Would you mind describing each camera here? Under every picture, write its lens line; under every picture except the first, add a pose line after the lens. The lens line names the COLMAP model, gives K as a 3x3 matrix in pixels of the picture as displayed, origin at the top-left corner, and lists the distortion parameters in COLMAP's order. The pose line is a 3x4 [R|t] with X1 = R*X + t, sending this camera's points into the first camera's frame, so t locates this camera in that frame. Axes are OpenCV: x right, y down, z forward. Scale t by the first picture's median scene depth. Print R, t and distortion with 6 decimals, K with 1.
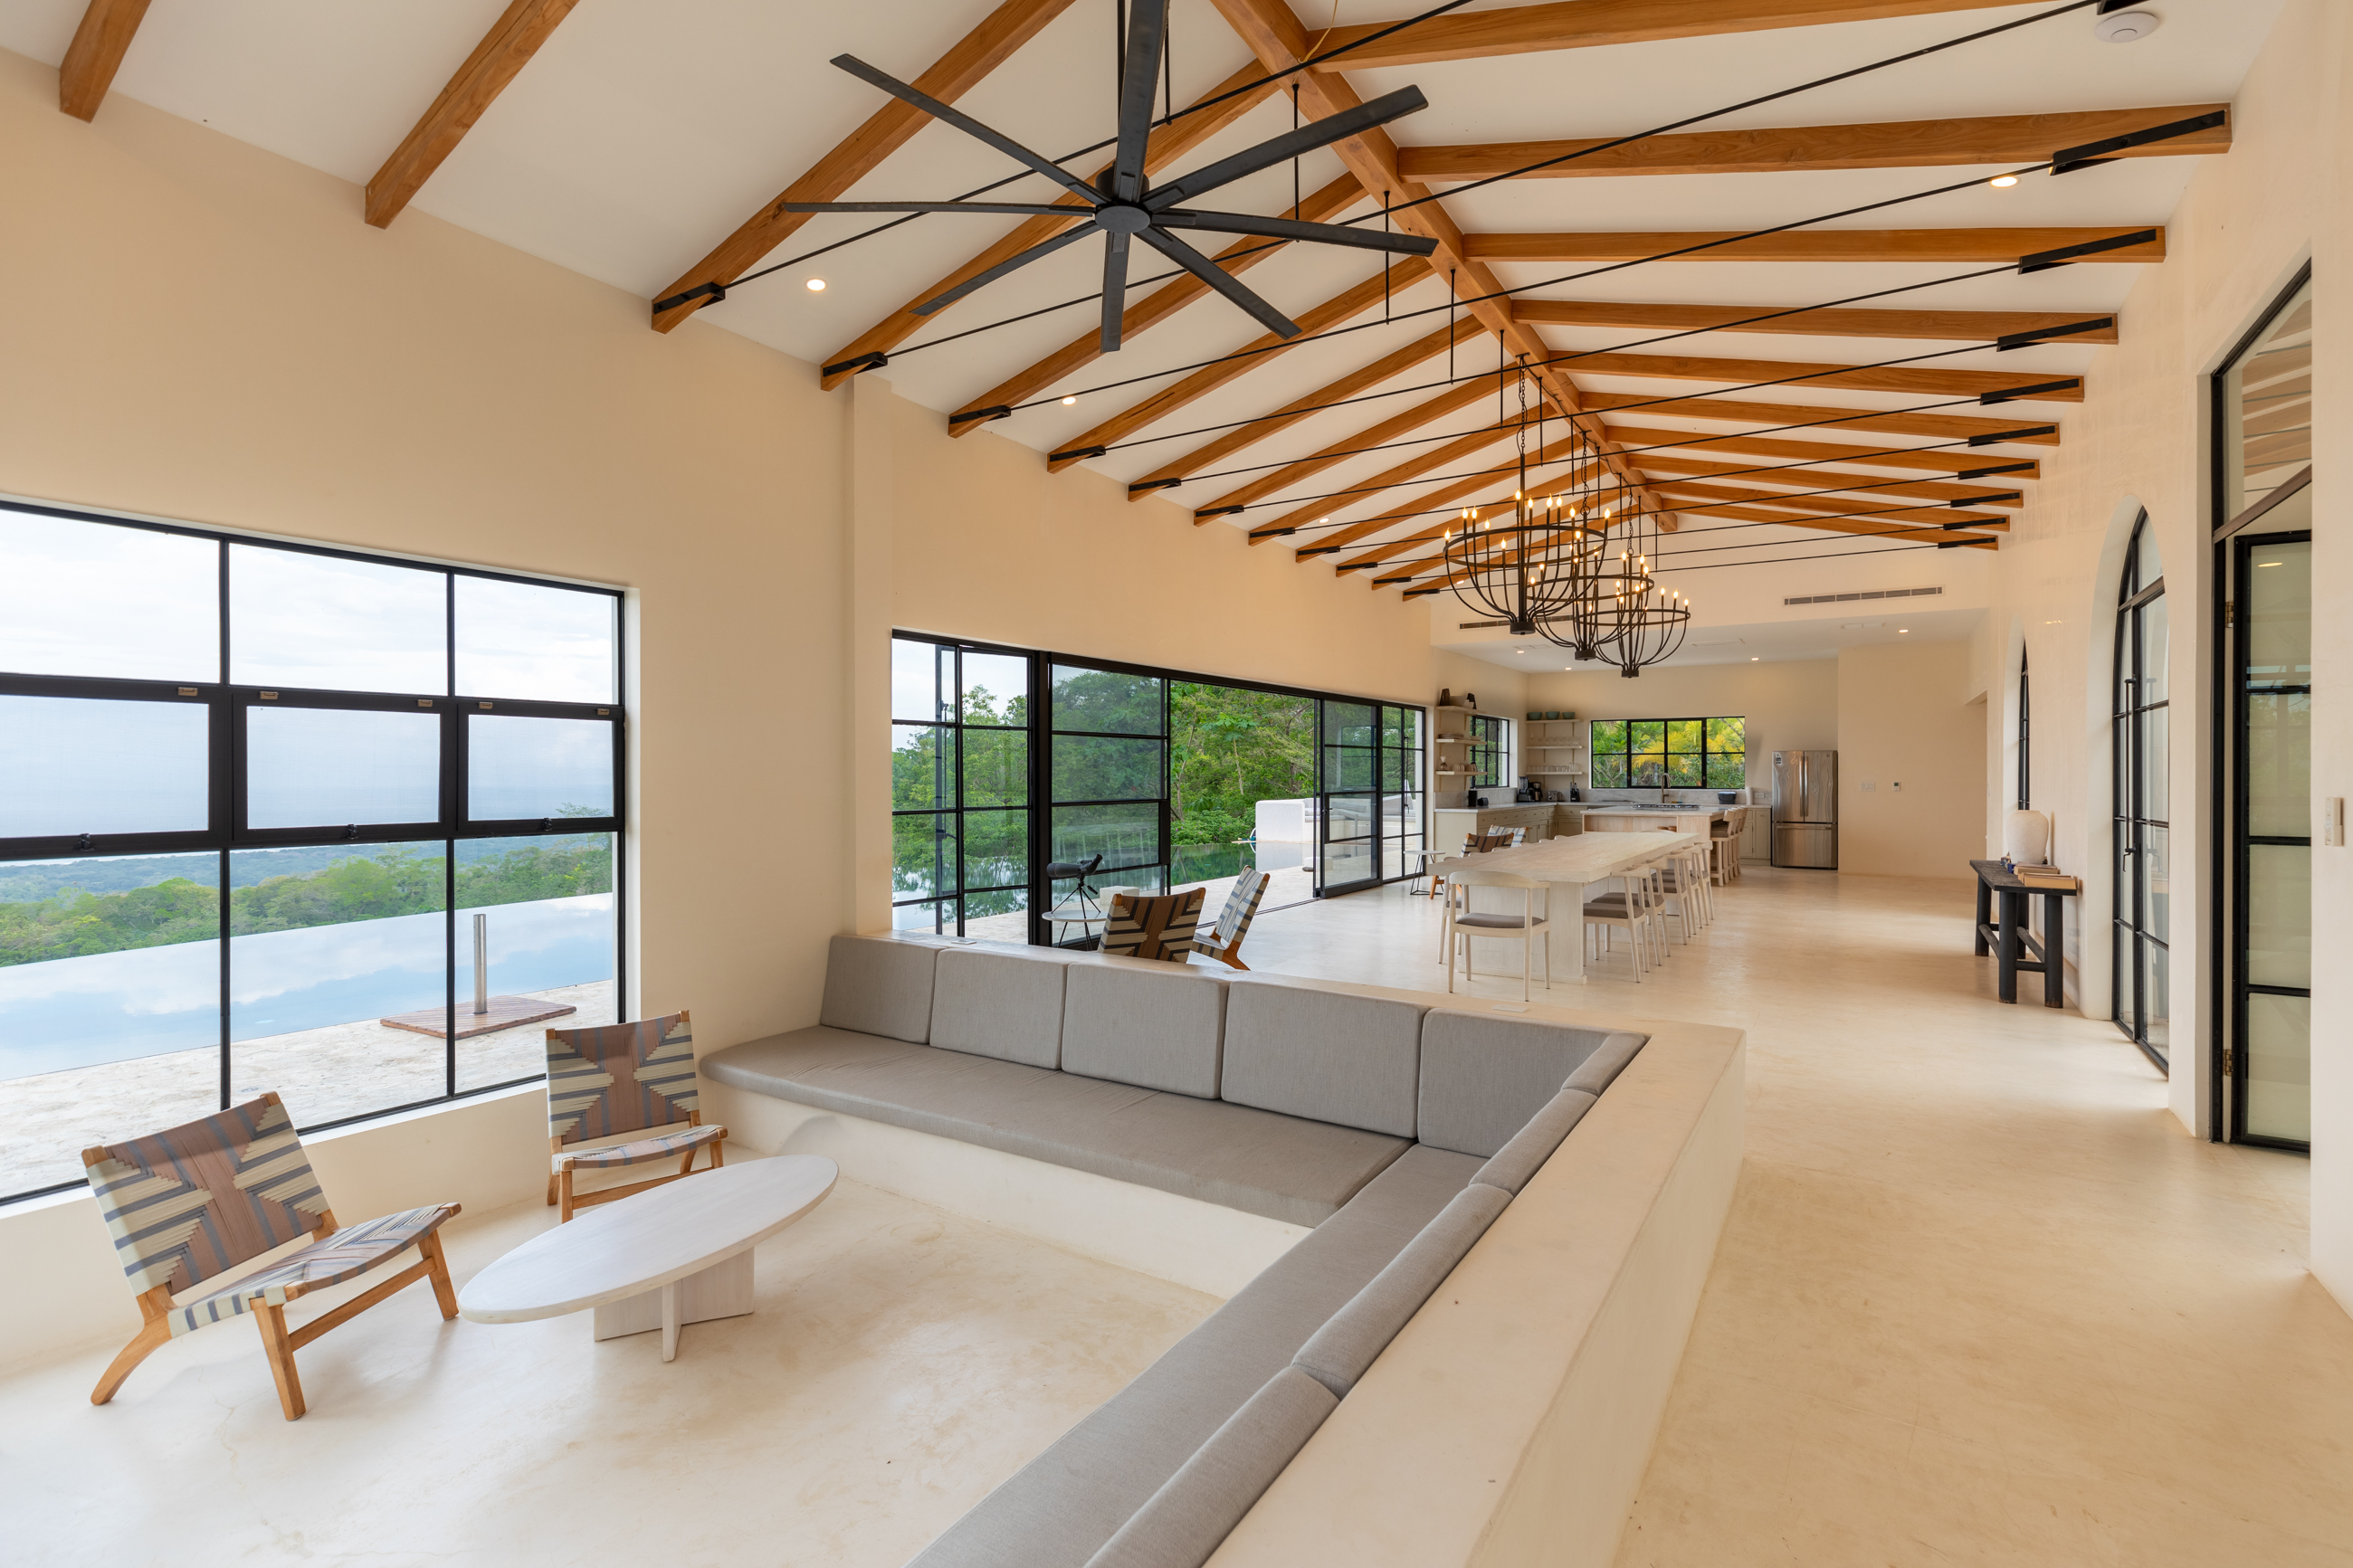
lens RADIAL K [[1070.2, 0, 1191.3], [0, 1070.2, 773.4], [0, 0, 1]] dist [0.004330, 0.000515]
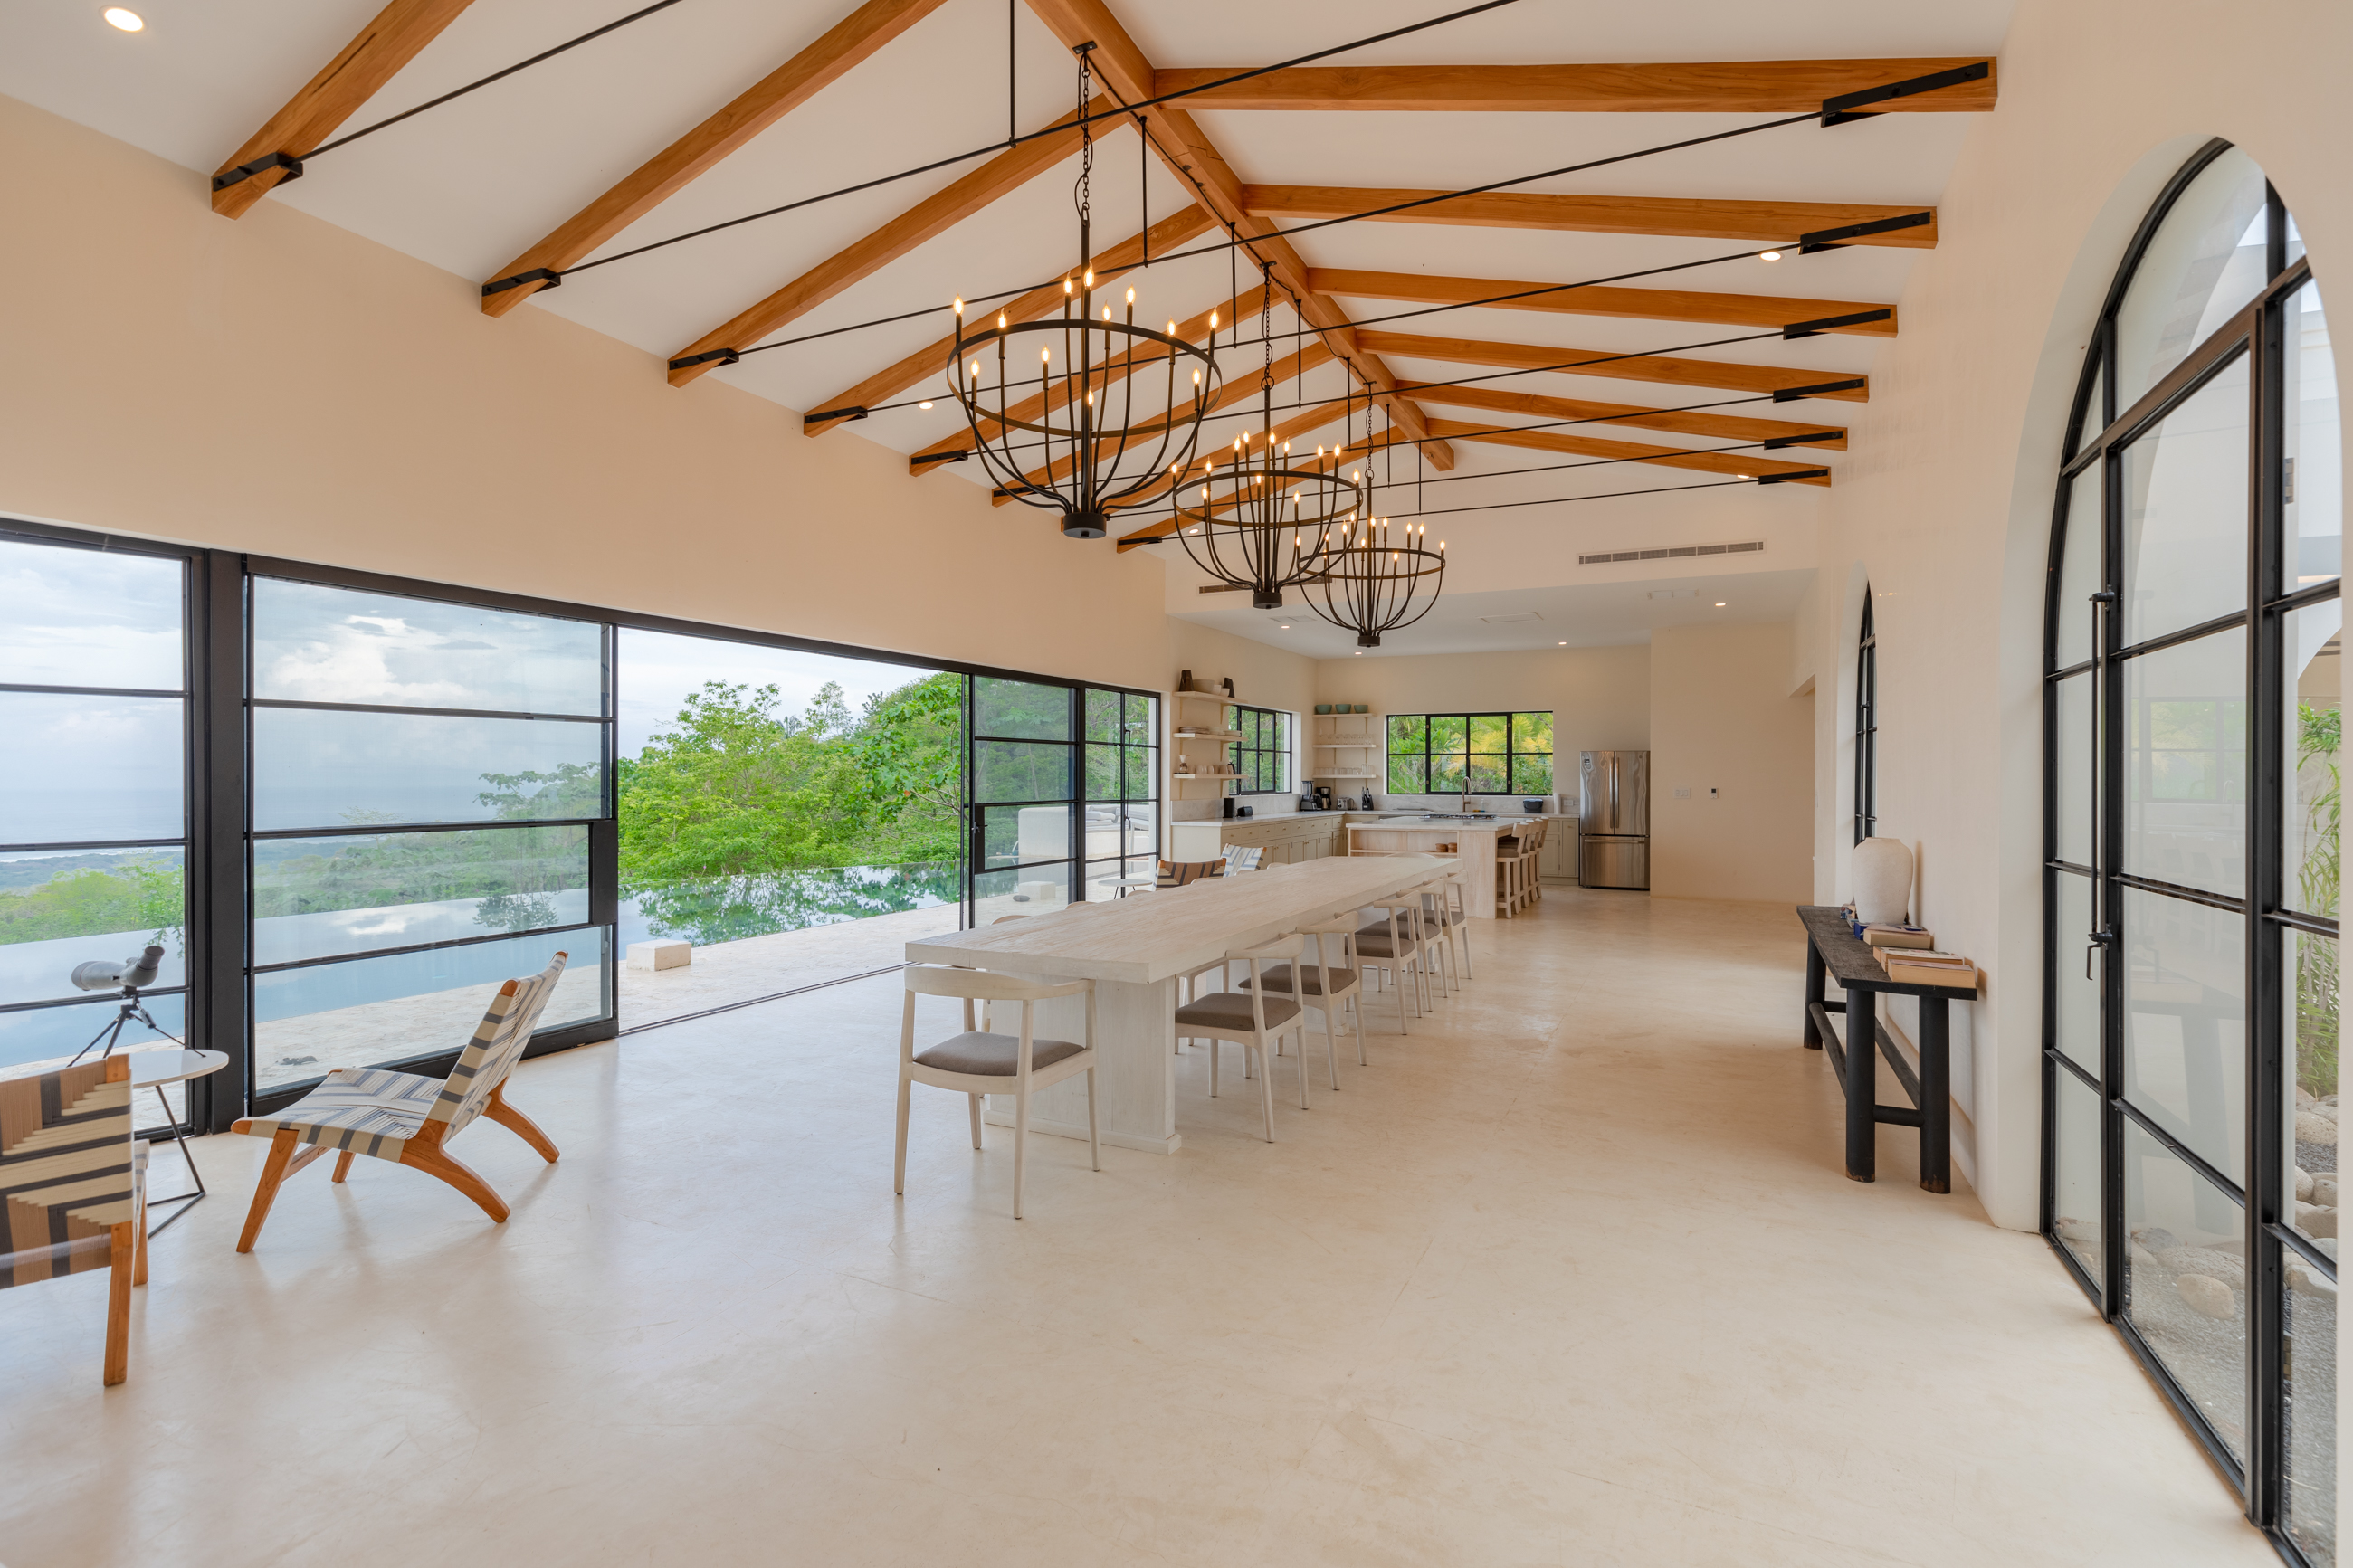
lens RADIAL K [[1070.2, 0, 1202.4], [0, 1070.2, 778.7], [0, 0, 1]] dist [0.004330, 0.000515]
pose [[0.992122, 0.002341, 0.125253, 0.177817], [-0.002726, 0.999992, 0.002903, -0.000966], [-0.125246, -0.003221, 0.992121, 0.249201]]
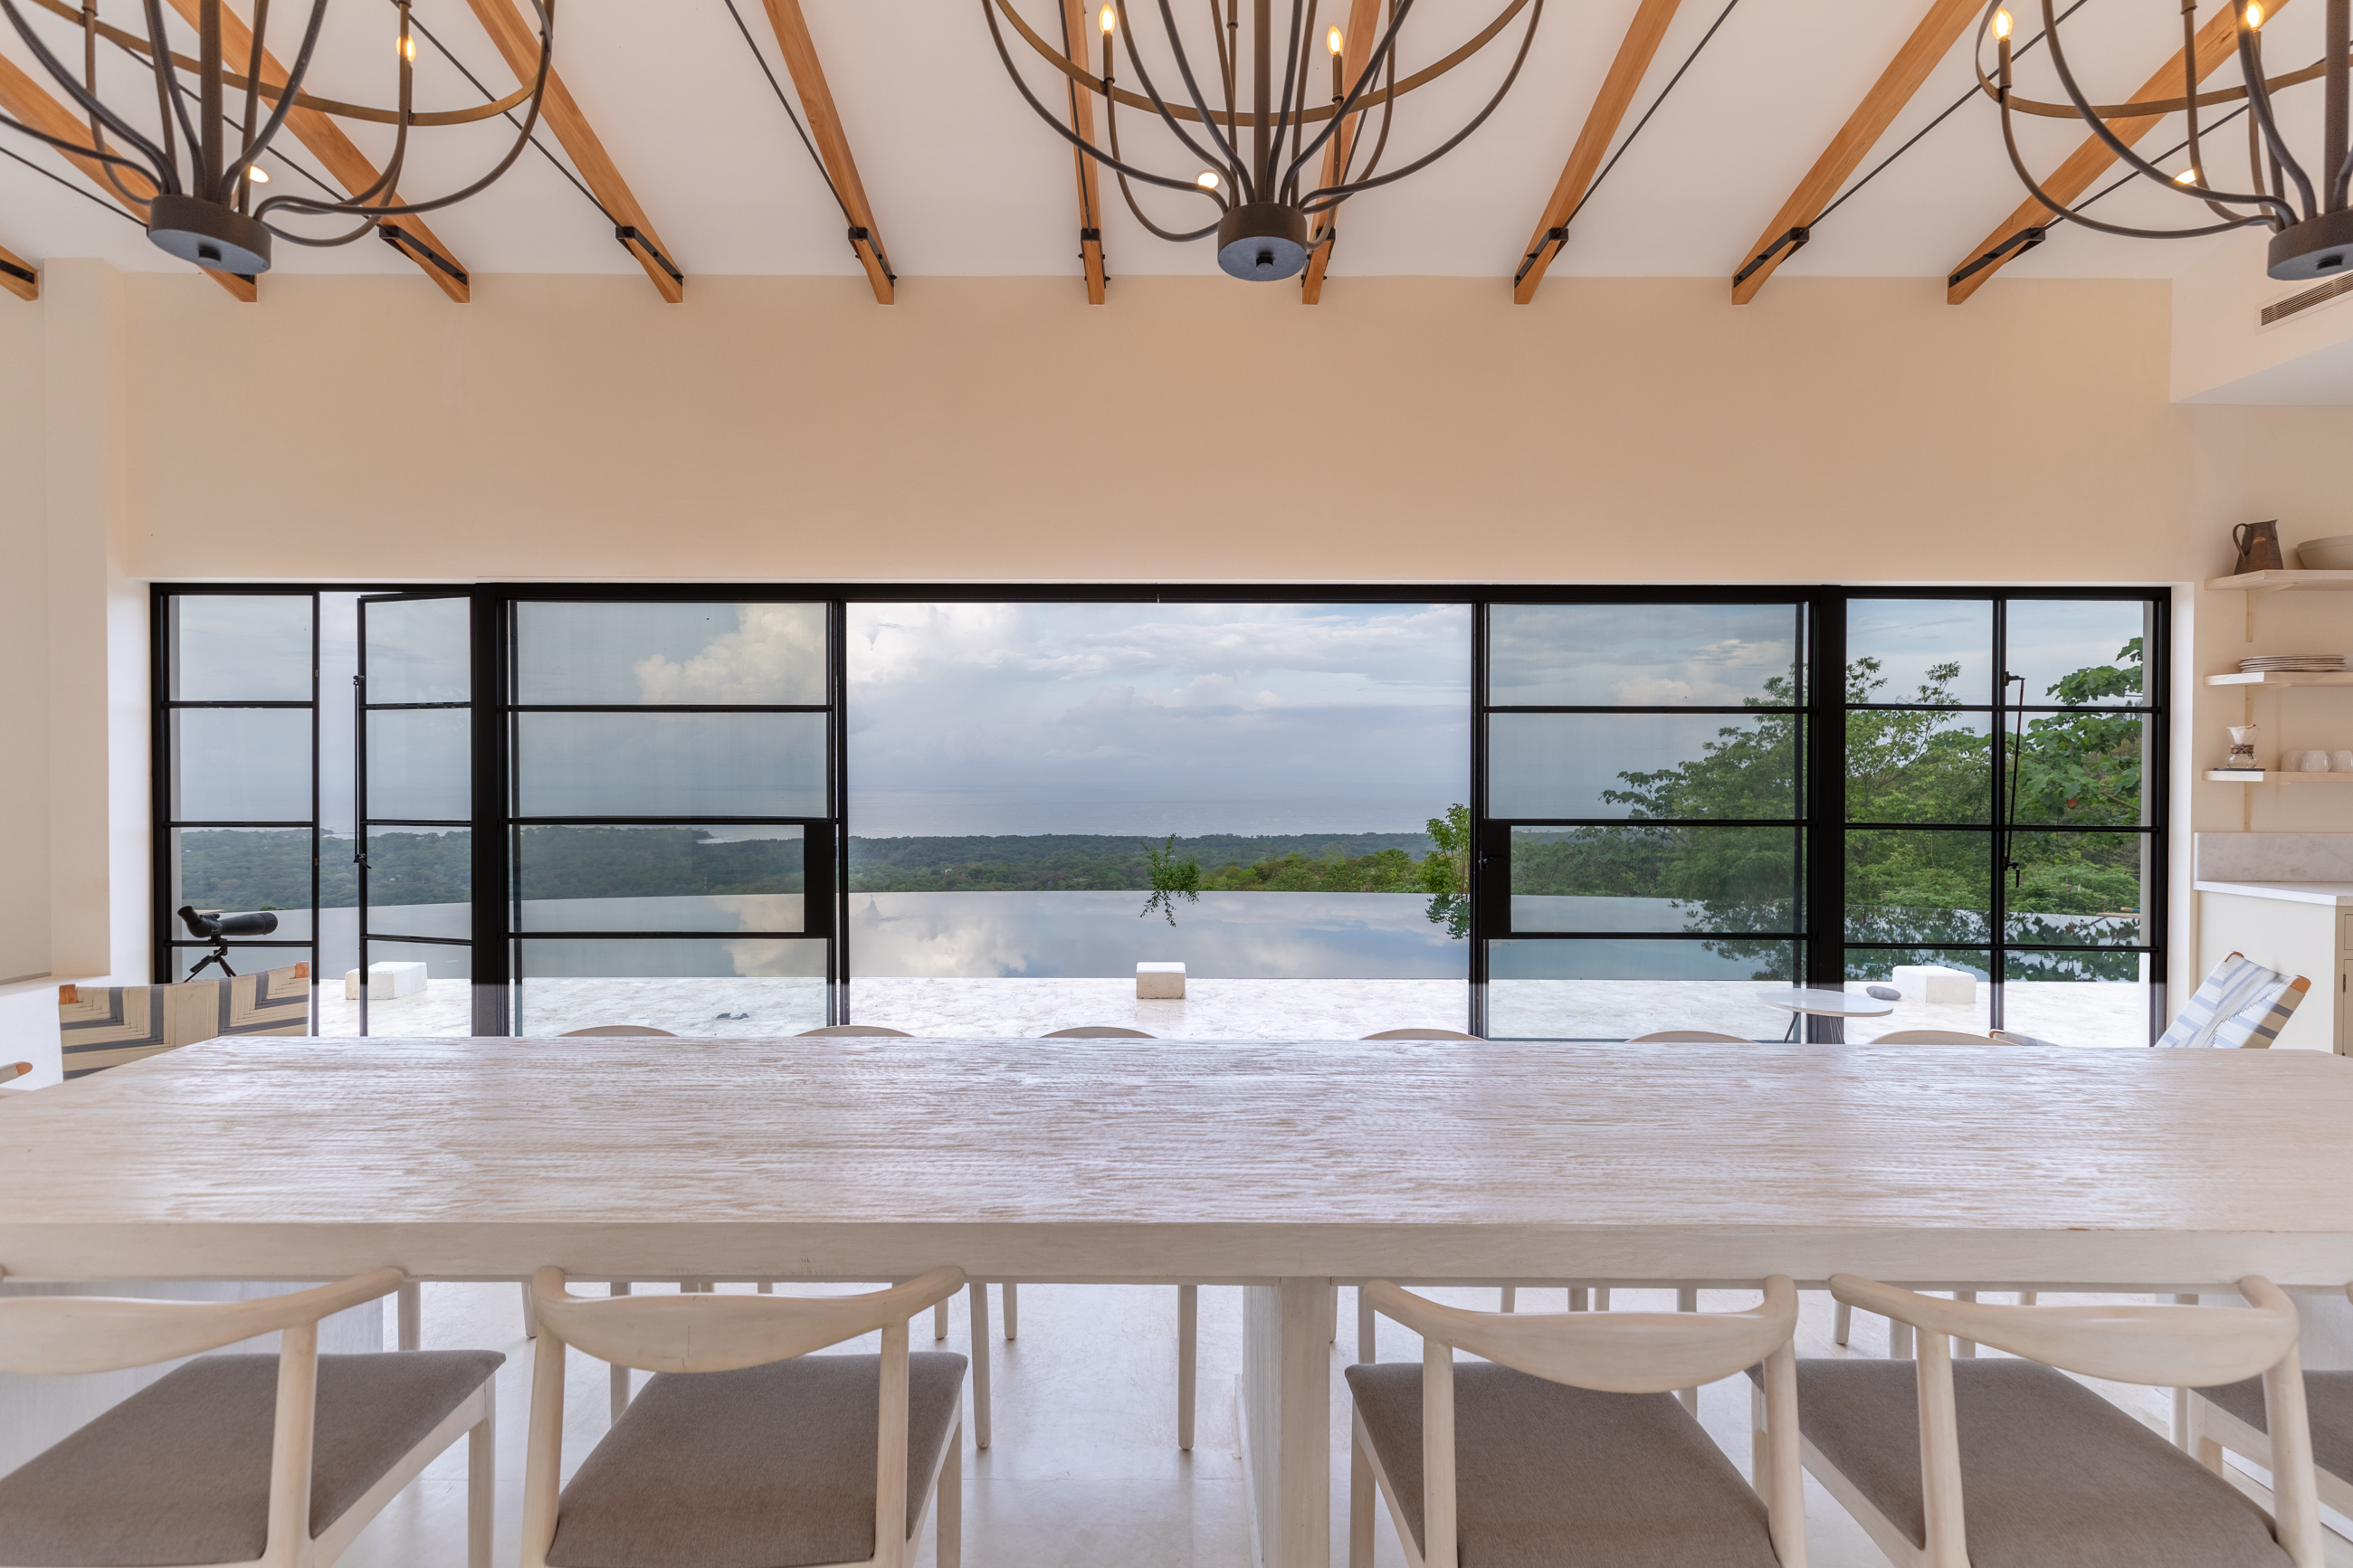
lens RADIAL K [[1070.2, 0, 1164.6], [0, 1070.2, 797.0], [0, 0, 1]] dist [0.004330, 0.000515]
pose [[0.537424, 0.022296, -0.843017, 0.401443], [-0.003284, 0.999698, 0.024346, -0.000759], [0.843306, -0.010315, 0.537335, 0.629758]]
